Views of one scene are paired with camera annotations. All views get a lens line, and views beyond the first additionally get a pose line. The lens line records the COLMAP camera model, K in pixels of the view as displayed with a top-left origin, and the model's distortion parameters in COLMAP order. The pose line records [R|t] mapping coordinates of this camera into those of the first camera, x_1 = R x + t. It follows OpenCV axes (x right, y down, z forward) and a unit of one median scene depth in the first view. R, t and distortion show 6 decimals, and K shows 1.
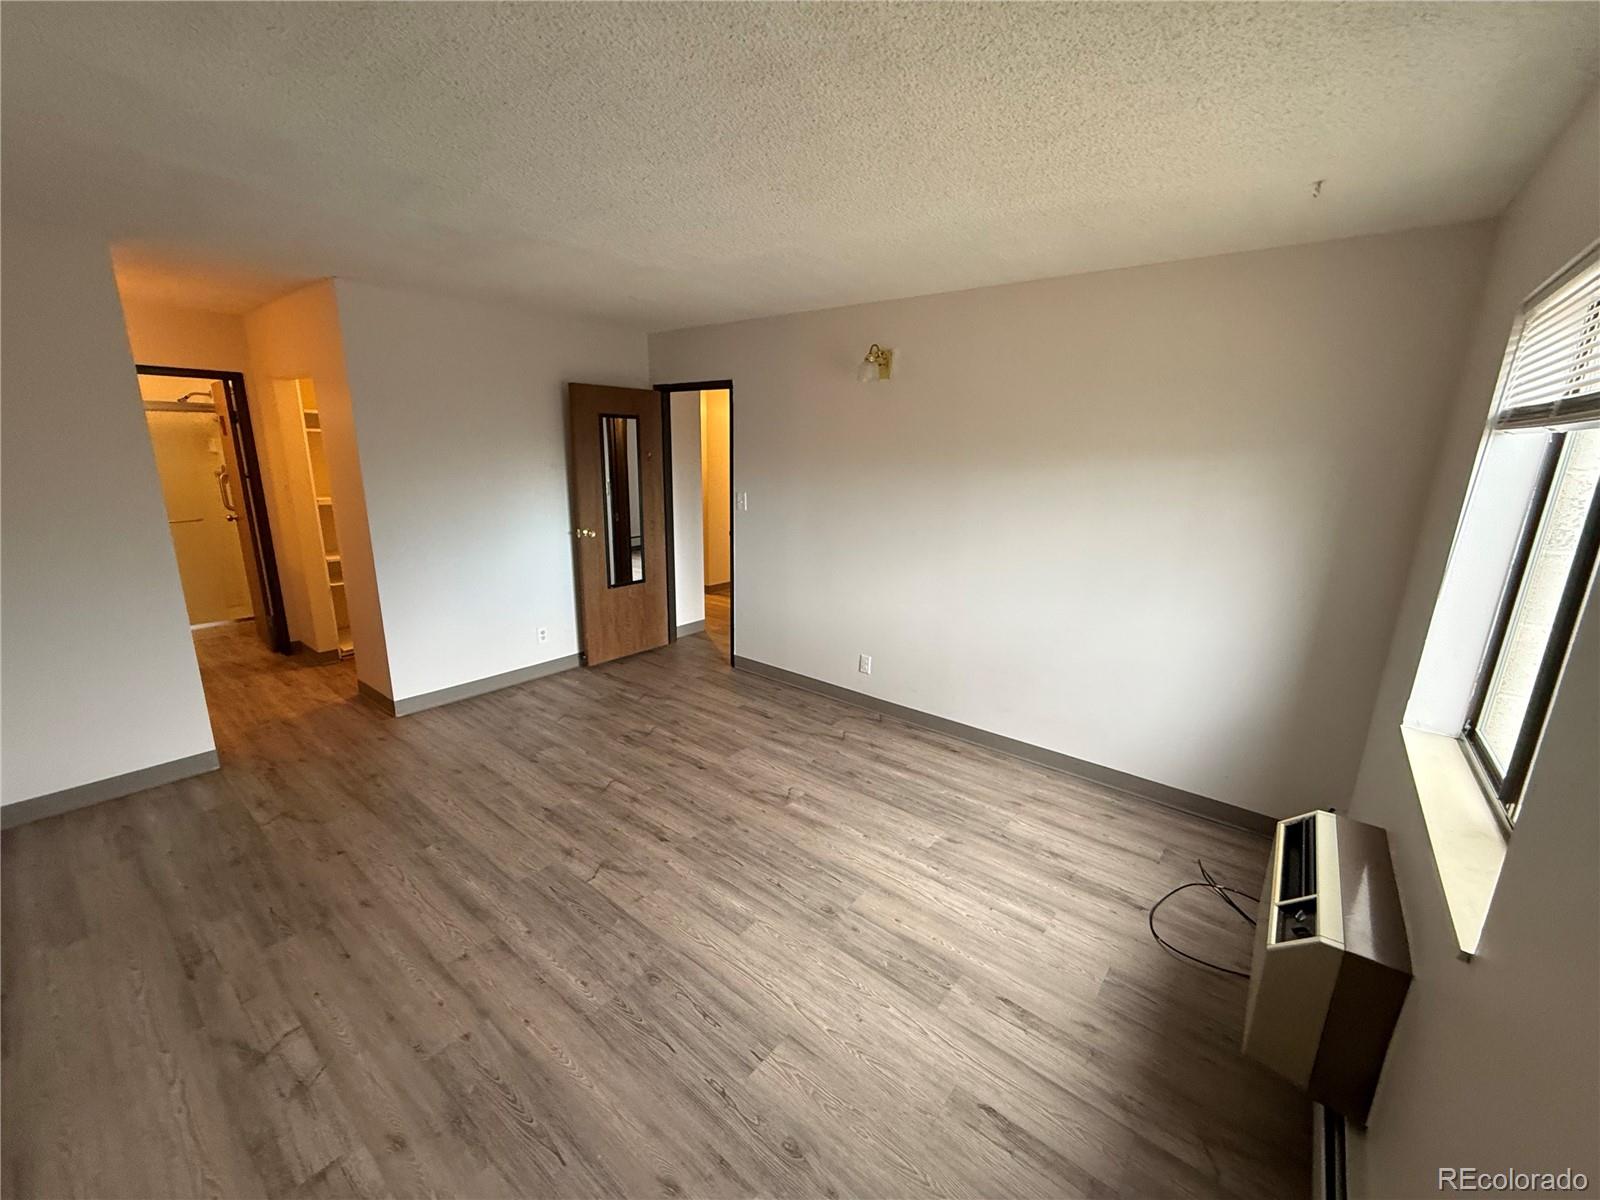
lens RADIAL K [[635.7, 0, 794.7], [0, 635.7, 601.6], [0, 0, 1]] dist [0.000555, 0.000401]
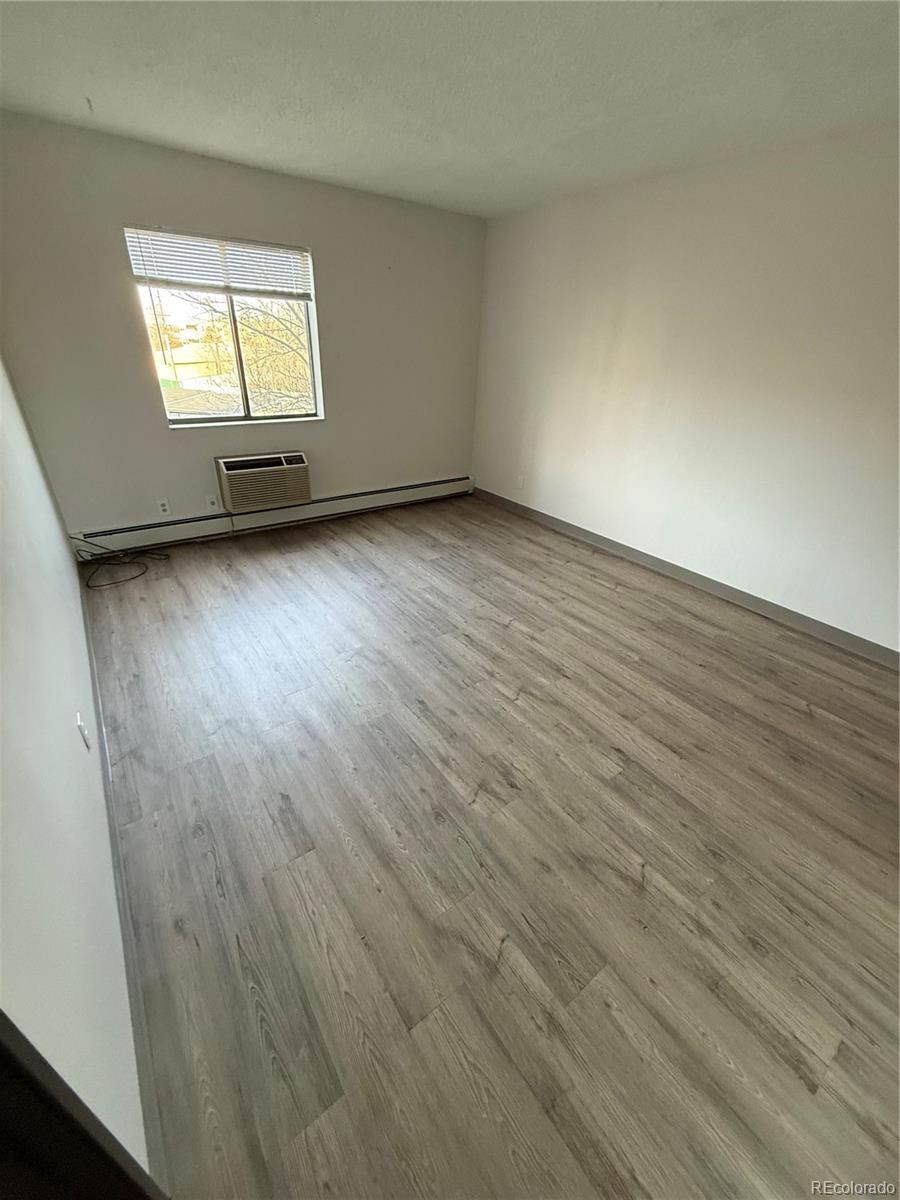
lens RADIAL K [[476.8, 0, 449.4], [0, 476.8, 595.9], [0, 0, 1]] dist [0.000555, 0.000401]
pose [[-0.964862, -0.174140, 0.196765, -0.333168], [0.002368, 0.743054, 0.669227, -0.346646], [-0.262746, 0.646177, -0.716533, 1.574355]]
